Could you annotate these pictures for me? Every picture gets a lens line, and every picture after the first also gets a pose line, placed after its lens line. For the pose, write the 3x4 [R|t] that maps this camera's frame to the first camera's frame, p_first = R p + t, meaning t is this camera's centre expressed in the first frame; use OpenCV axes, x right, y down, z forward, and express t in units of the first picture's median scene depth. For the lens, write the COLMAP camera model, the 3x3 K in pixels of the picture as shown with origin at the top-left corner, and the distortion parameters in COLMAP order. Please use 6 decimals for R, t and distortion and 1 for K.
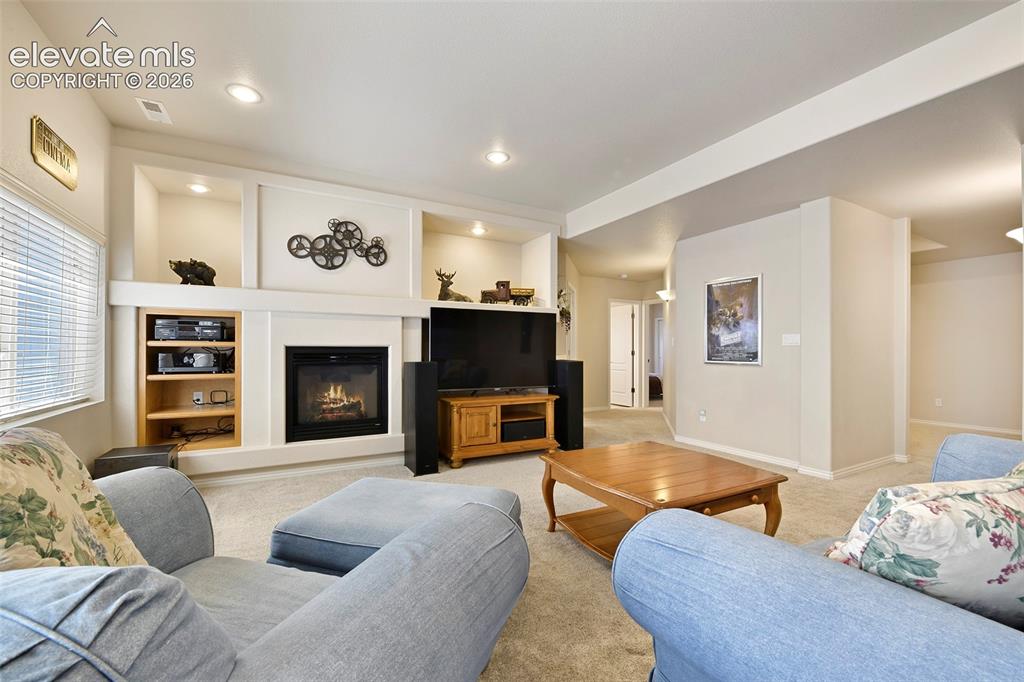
lens RADIAL K [[419.8, 0, 516.2], [0, 419.8, 349.1], [0, 0, 1]] dist [-0.003330, 0.000034]
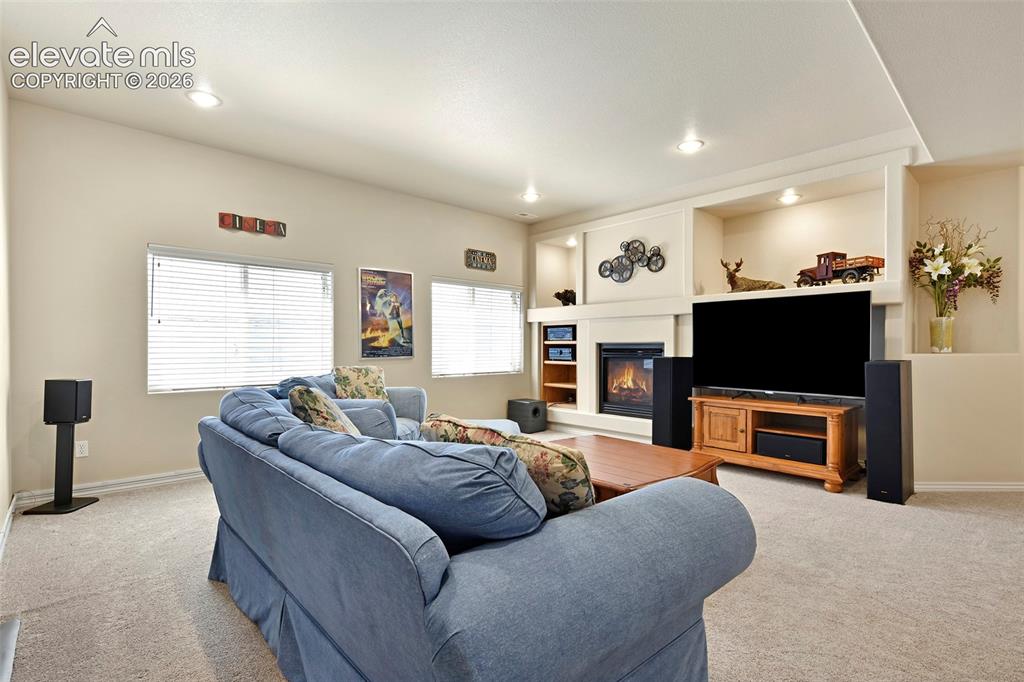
lens RADIAL K [[480.7, 0, 514.4], [0, 480.7, 345.1], [0, 0, 1]] dist [-0.010824, 0.000896]
pose [[0.247988, -0.003405, -0.968757, 0.862262], [0.006821, 0.999975, -0.001768, 0.000188], [0.968739, -0.006169, 0.248005, 0.316899]]
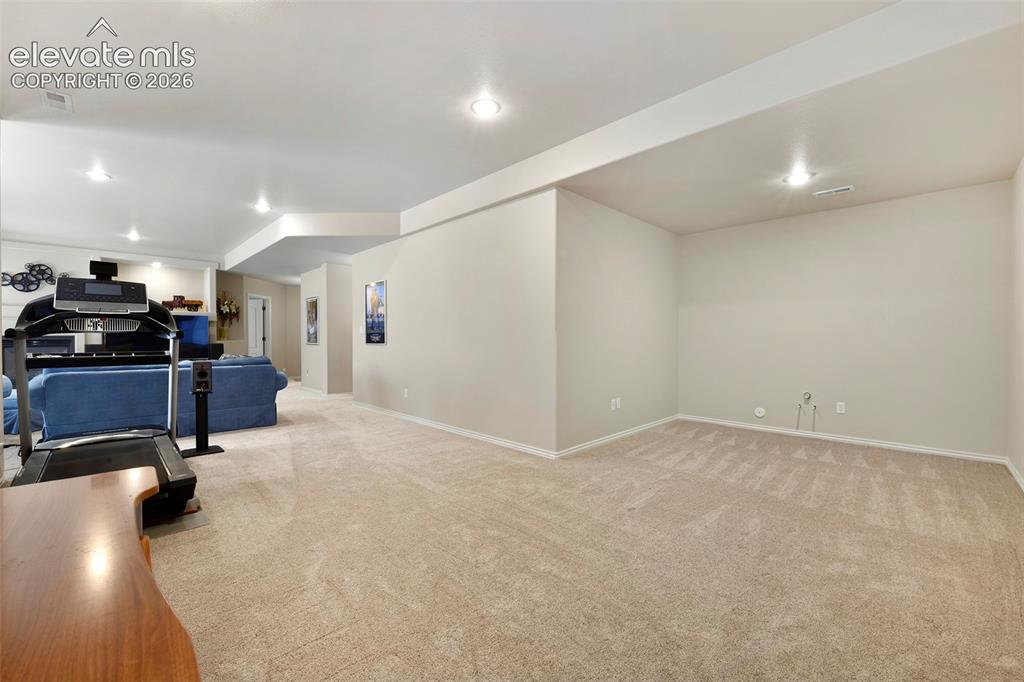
lens RADIAL K [[419.8, 0, 503.9], [0, 419.8, 341.3], [0, 0, 1]] dist [-0.003330, 0.000034]
pose [[0.960849, -0.008072, 0.276956, 0.963483], [0.005434, 0.999932, 0.010291, 0.008230], [-0.277020, -0.008383, 0.960828, -1.203023]]
